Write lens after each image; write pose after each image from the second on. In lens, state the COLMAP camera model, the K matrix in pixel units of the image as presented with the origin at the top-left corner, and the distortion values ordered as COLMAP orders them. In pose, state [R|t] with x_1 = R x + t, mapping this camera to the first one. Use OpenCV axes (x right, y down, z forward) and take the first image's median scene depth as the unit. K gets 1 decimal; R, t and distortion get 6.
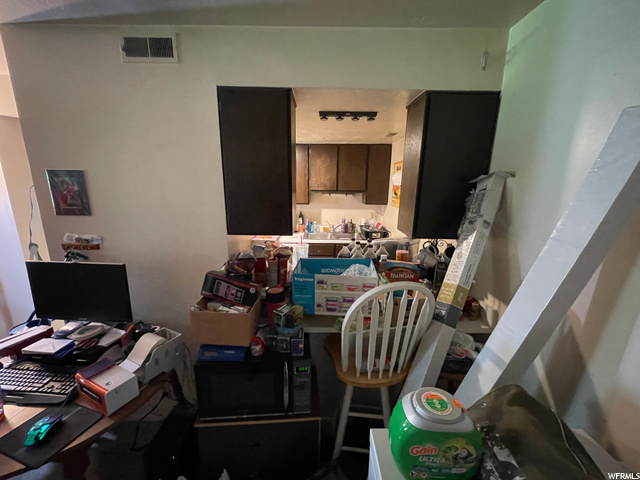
lens RADIAL K [[257.6, 0, 320.4], [0, 257.6, 242.4], [0, 0, 1]] dist [-0.004240, 0.000553]
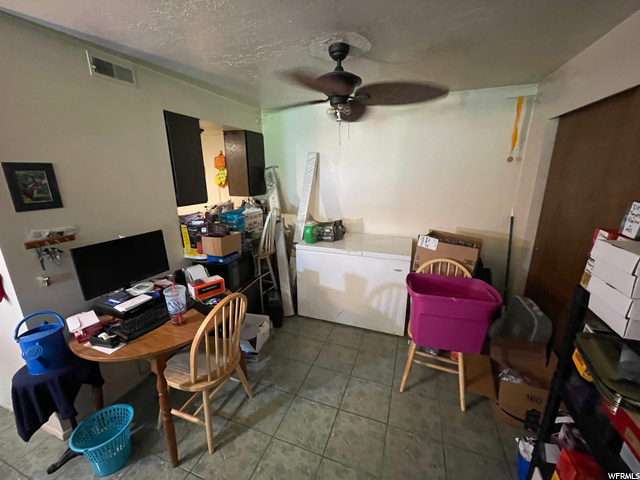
lens RADIAL K [[257.6, 0, 321.5], [0, 257.6, 239.4], [0, 0, 1]] dist [-0.004240, 0.000553]
pose [[0.330485, -0.258703, 0.907663, -1.549924], [0.214779, 0.957082, 0.194586, 0.041492], [-0.919048, 0.130639, 0.371865, -0.324368]]
